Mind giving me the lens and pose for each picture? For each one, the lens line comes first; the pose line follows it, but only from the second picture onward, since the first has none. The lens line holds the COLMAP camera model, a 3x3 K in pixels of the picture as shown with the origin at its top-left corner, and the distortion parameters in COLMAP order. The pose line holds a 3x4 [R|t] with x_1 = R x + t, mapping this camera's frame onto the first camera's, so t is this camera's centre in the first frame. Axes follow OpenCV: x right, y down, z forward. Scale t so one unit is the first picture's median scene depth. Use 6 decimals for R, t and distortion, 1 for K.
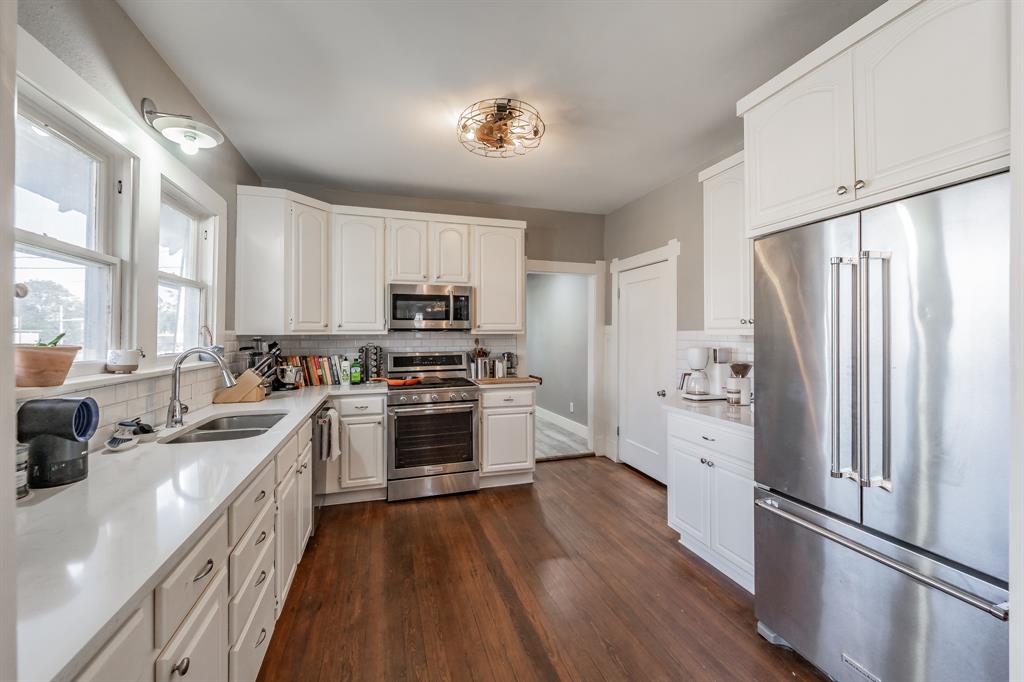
lens RADIAL K [[409.8, 0, 514.0], [0, 409.8, 331.9], [0, 0, 1]] dist [0.000023, -0.000046]
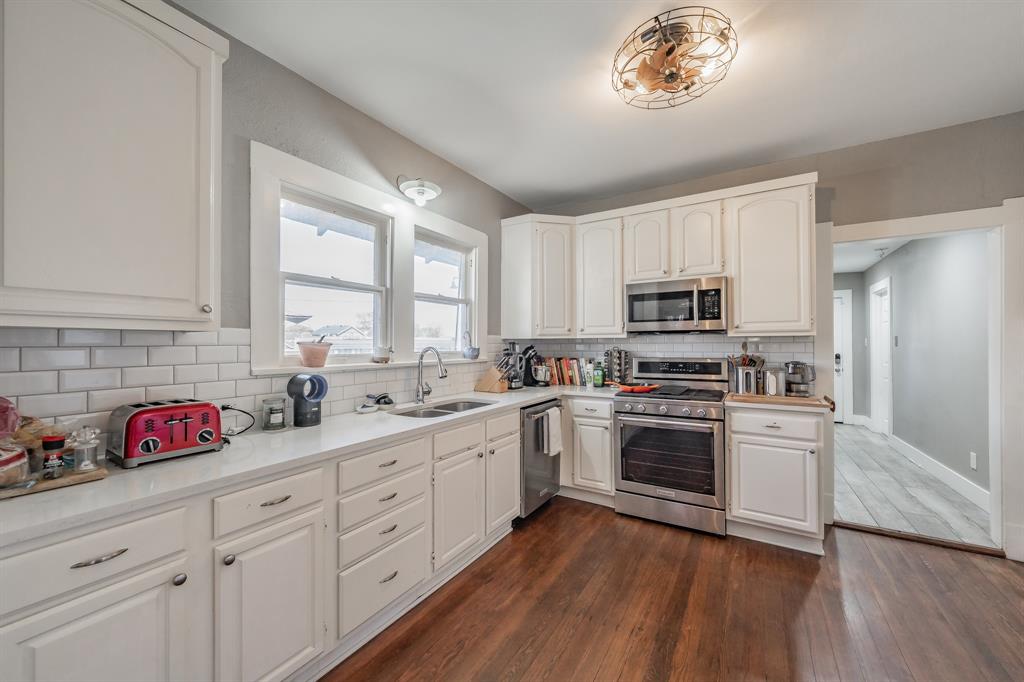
lens RADIAL K [[391.8, 0, 513.9], [0, 391.8, 339.5], [0, 0, 1]] dist [0.000912, 0.000137]
pose [[0.650996, -0.006414, -0.759054, 0.221416], [0.007813, 0.999968, -0.001749, 0.010048], [0.759041, -0.004792, 0.651025, 0.209840]]
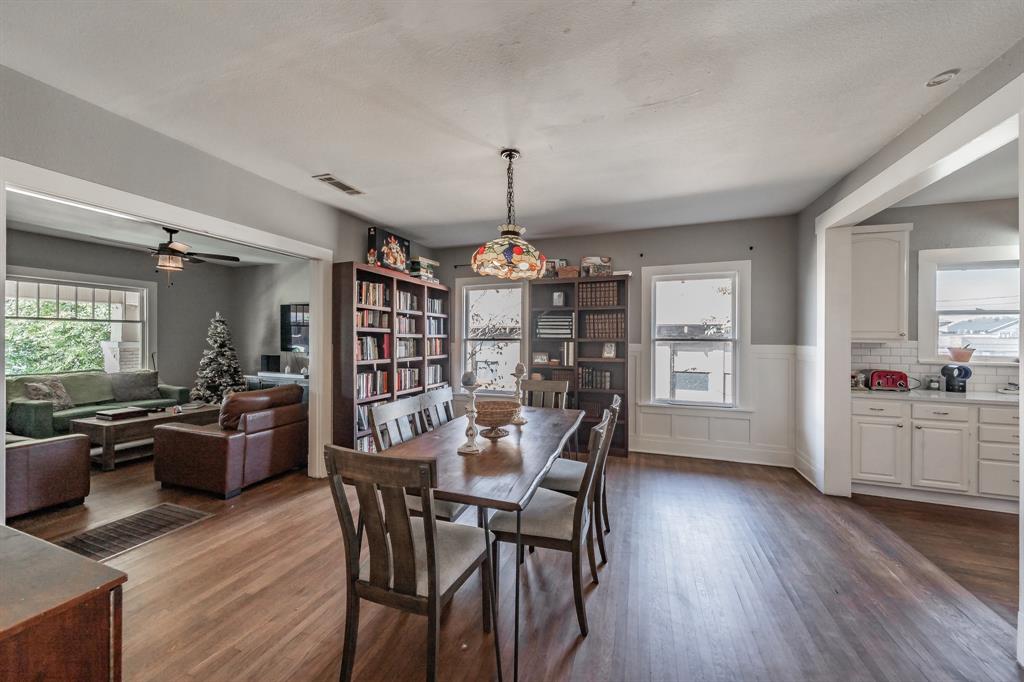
lens RADIAL K [[352.7, 0, 515.4], [0, 352.7, 339.3], [0, 0, 1]] dist [0.000299, 0.000030]
pose [[-0.601228, -0.000380, -0.799077, 1.061134], [-0.003492, 0.999992, 0.002152, -0.010183], [0.799070, 0.004084, -0.601224, -0.022894]]
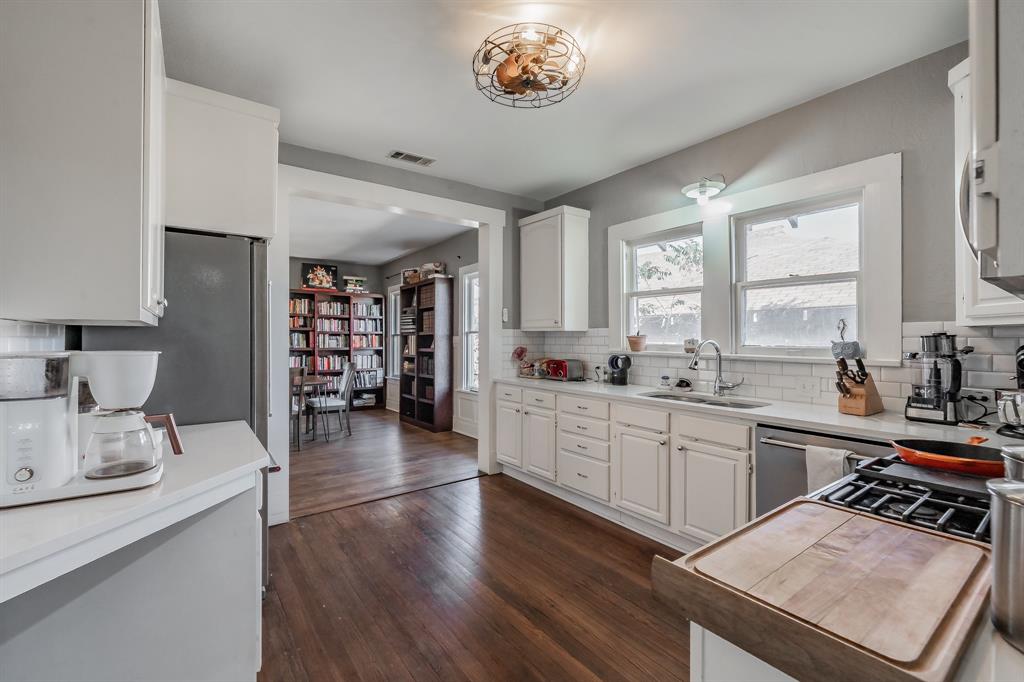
lens RADIAL K [[415.9, 0, 495.0], [0, 415.9, 335.2], [0, 0, 1]] dist [-0.000226, -0.000028]
pose [[-0.948053, -0.000479, -0.318112, 0.195990], [0.003043, 0.999939, -0.010576, 0.020534], [0.318098, -0.010994, -0.947994, 1.184672]]
